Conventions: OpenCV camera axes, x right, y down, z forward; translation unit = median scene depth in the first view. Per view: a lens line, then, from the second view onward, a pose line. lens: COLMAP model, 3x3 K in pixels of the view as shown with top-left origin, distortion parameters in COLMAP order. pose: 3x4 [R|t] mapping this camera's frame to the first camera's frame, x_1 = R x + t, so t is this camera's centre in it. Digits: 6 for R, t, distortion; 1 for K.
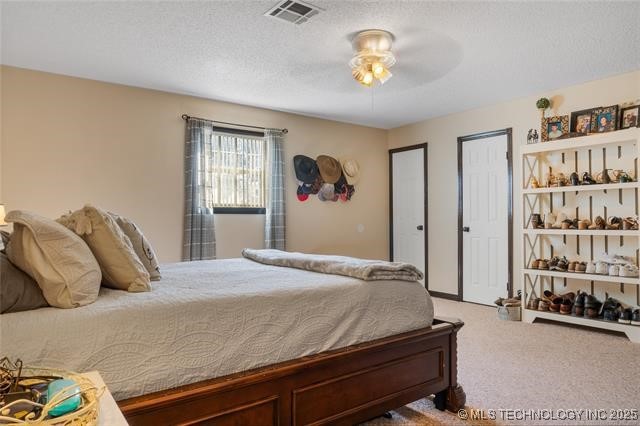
lens RADIAL K [[431.9, 0, 320.0], [0, 431.9, 213.0], [0, 0, 1]] dist [-0.009410, -0.001753]
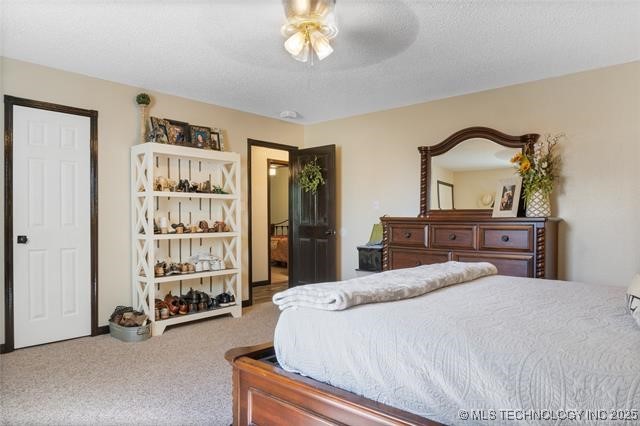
lens RADIAL K [[449.9, 0, 321.4], [0, 449.9, 228.1], [0, 0, 1]] dist [-0.008044, 0.000398]
pose [[-0.228650, -0.027165, 0.973130, -0.554873], [-0.020837, 0.999518, 0.023006, -0.007606], [-0.973286, -0.015016, -0.229106, 0.902016]]
